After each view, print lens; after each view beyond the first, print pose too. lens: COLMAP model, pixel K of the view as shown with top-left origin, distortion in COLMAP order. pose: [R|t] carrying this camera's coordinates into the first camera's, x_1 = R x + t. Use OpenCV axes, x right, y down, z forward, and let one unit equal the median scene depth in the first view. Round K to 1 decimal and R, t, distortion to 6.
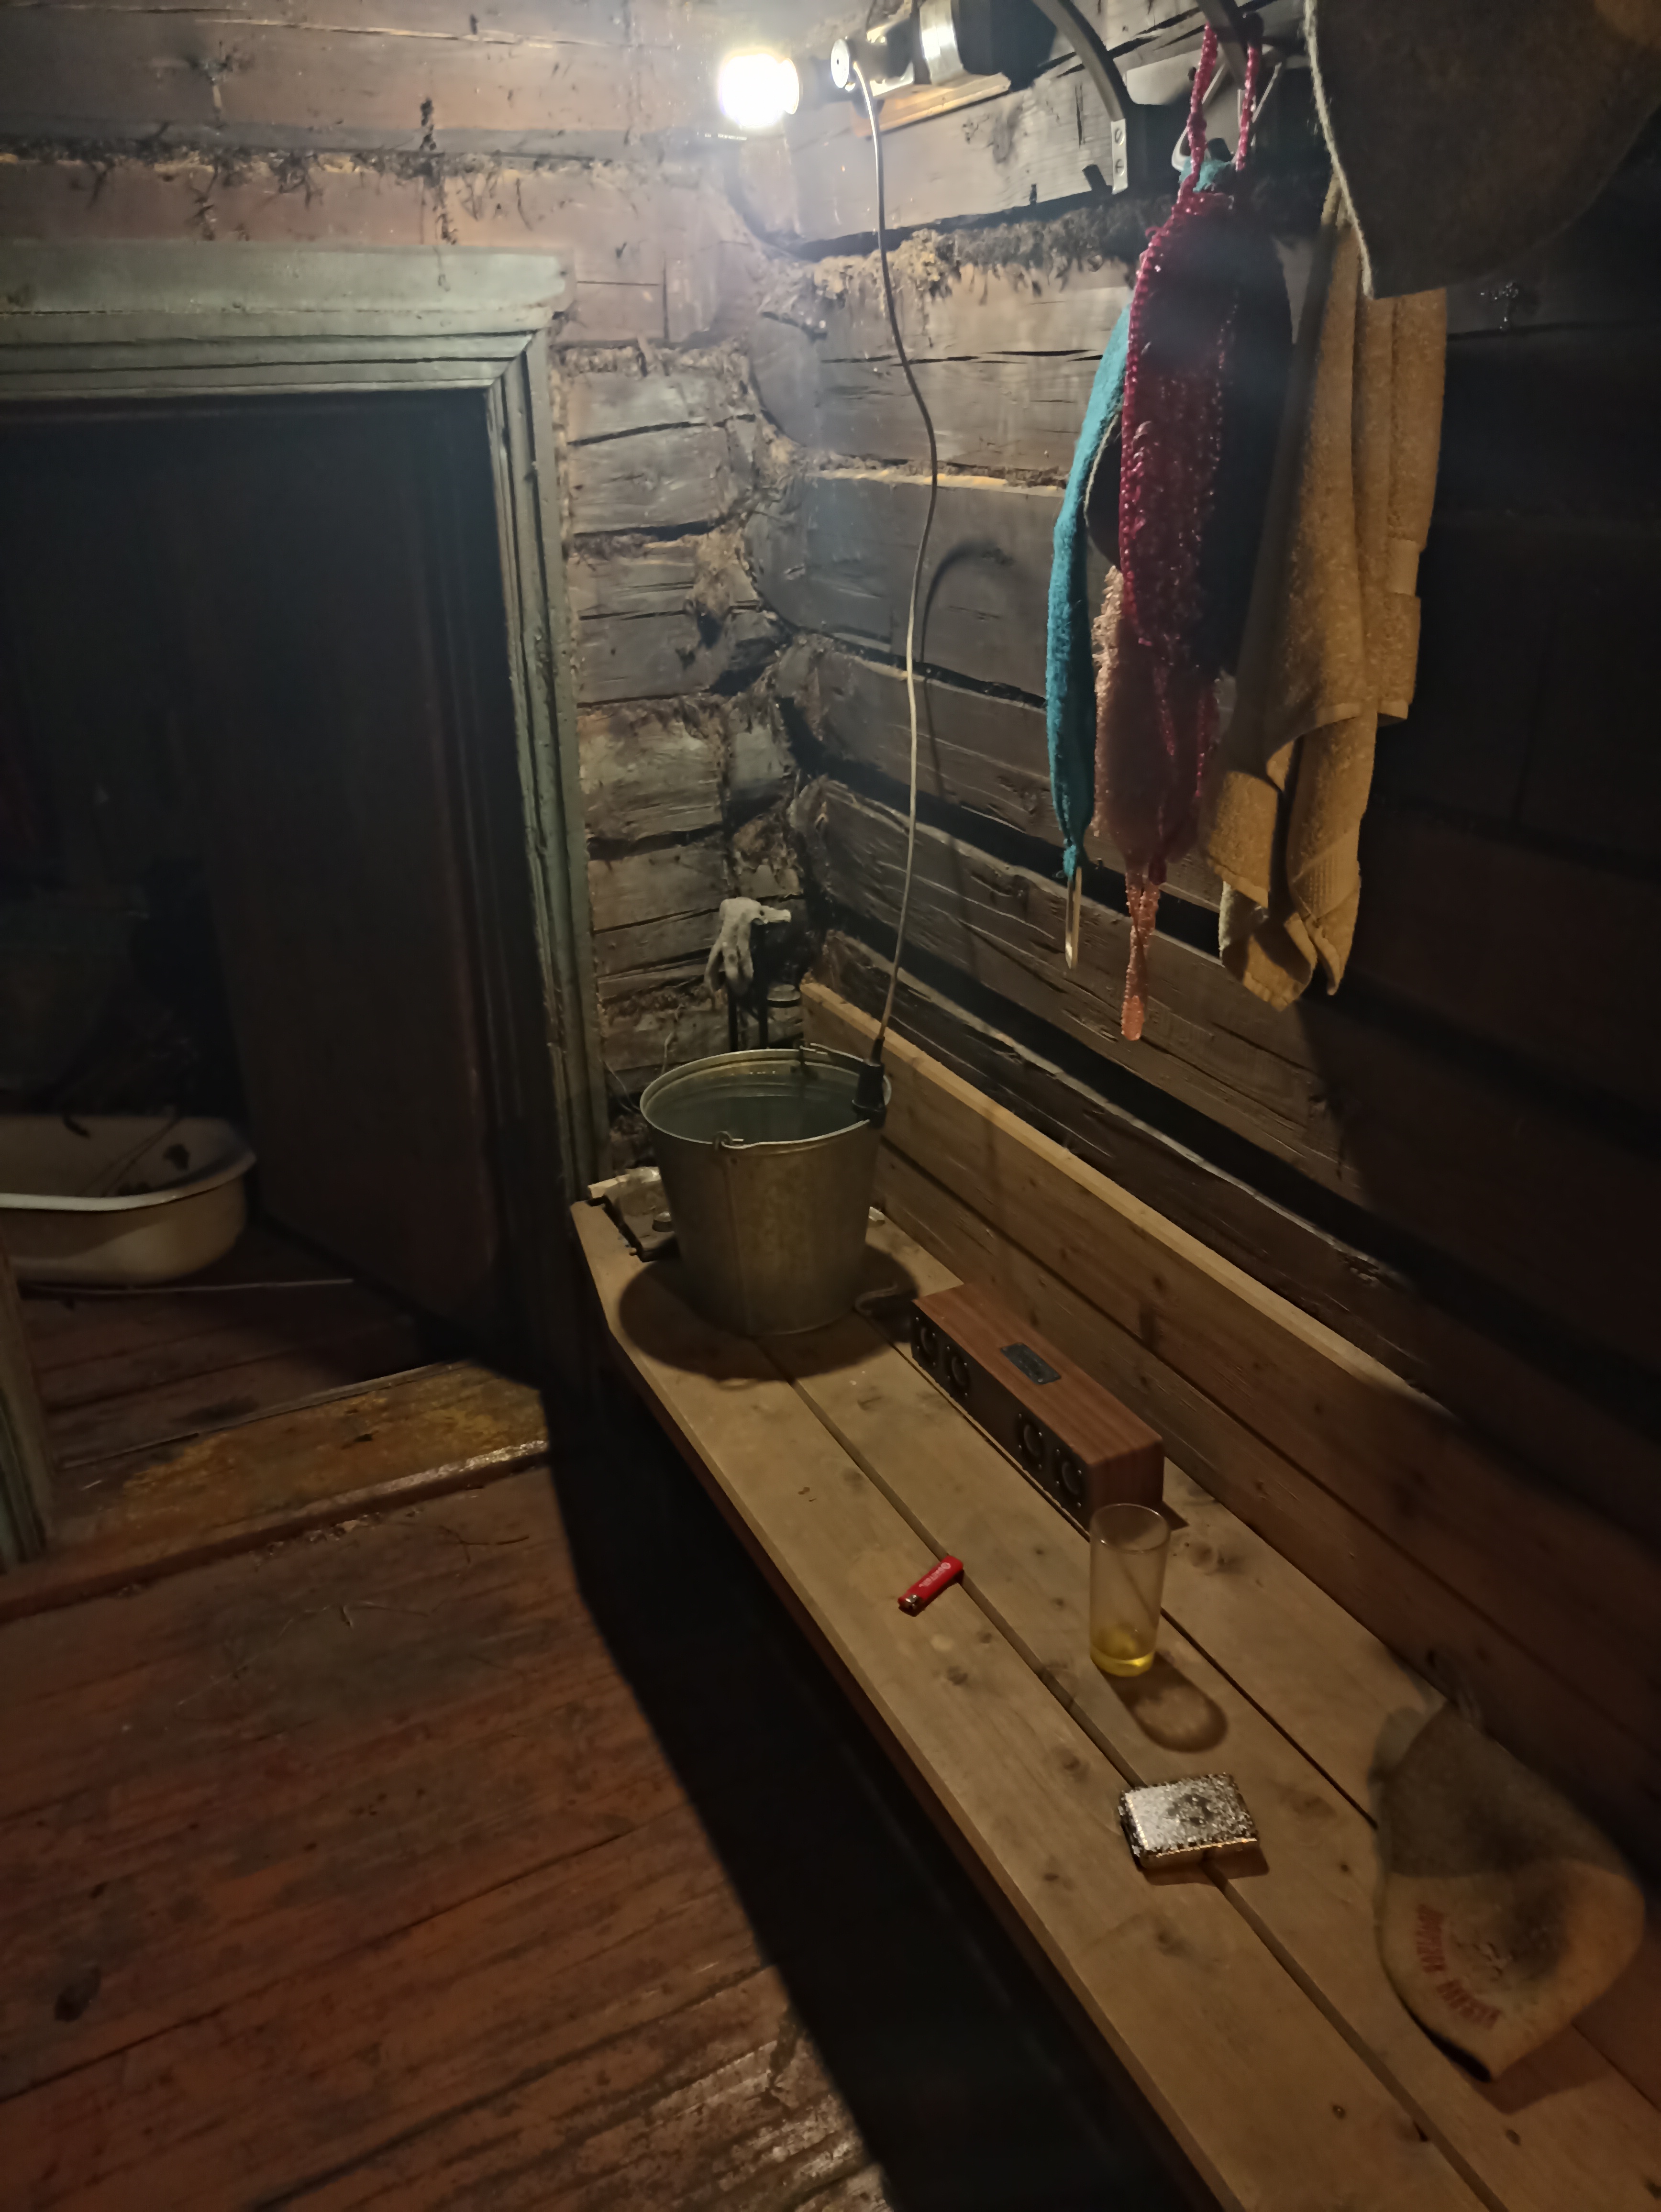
lens RADIAL K [[1630.3, 0, 827.9], [0, 1630.3, 1105.5], [0, 0, 1]] dist [0.032370, 0.003411]
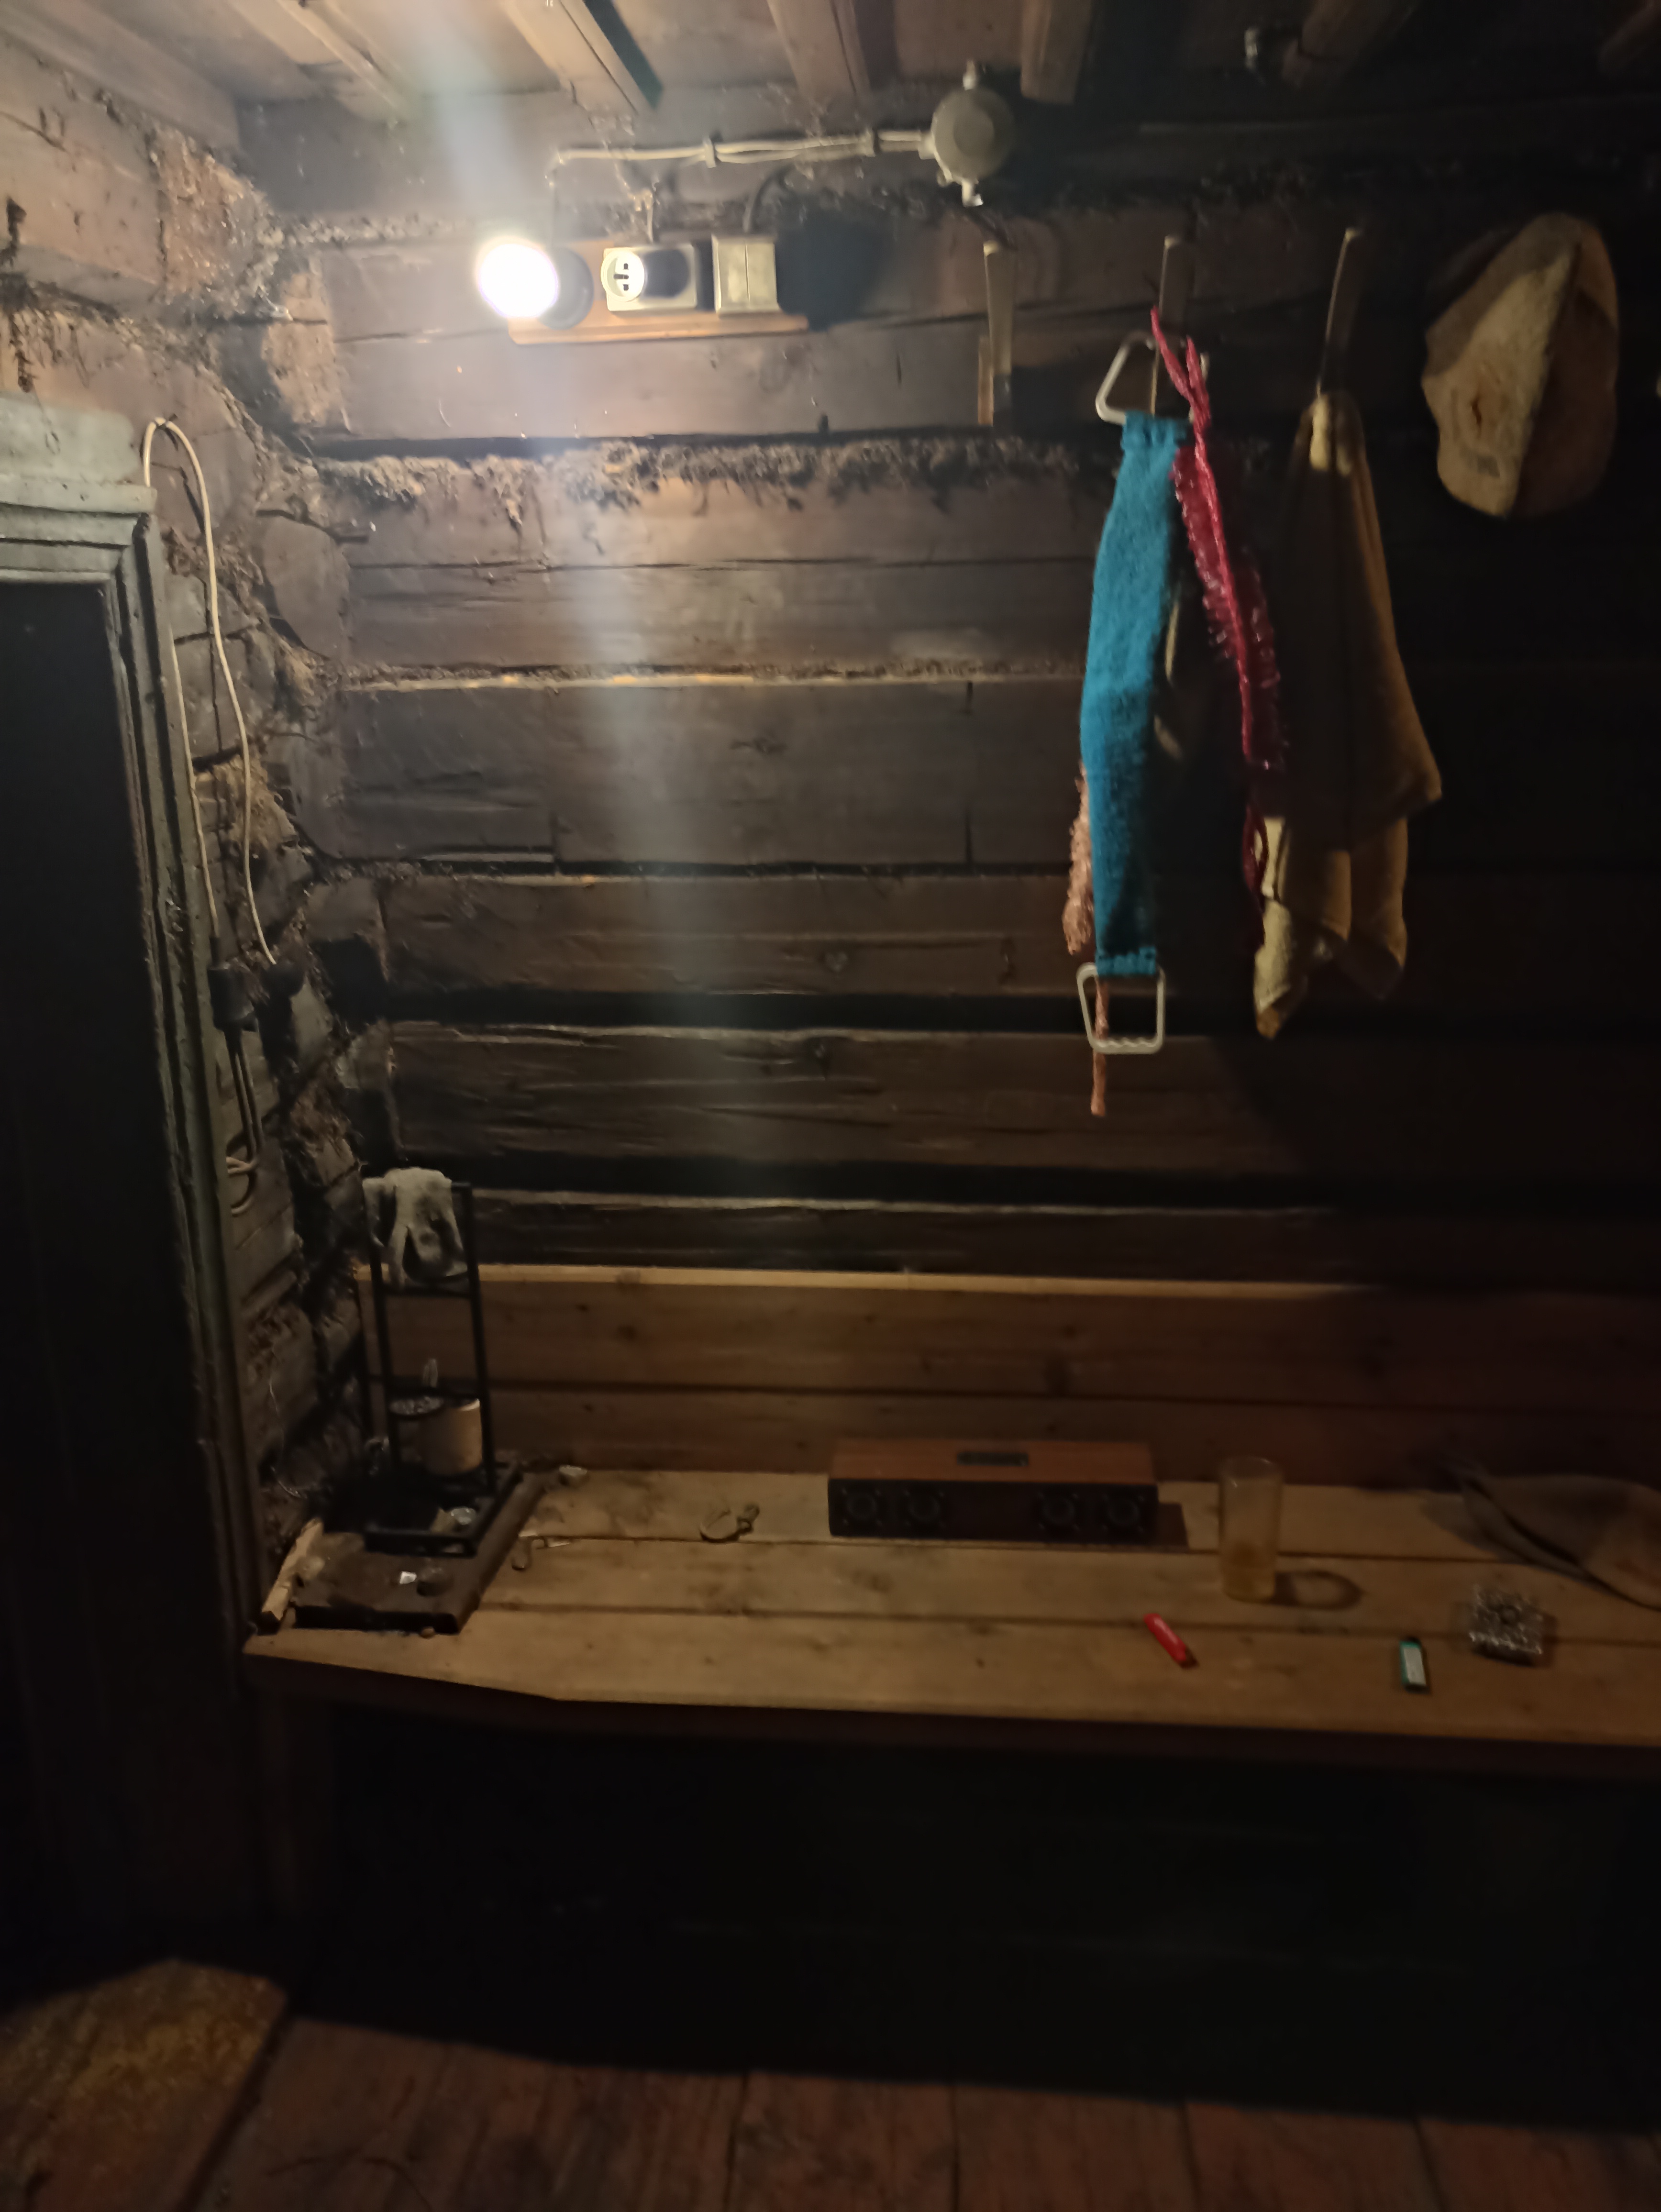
lens RADIAL K [[1630.3, 0, 826.2], [0, 1630.3, 1108.1], [0, 0, 1]] dist [0.032370, 0.003411]
pose [[0.522688, -0.238073, 0.818608, -0.695706], [0.349531, 0.935646, 0.048932, -0.136199], [-0.777577, 0.260552, 0.572265, 0.379171]]
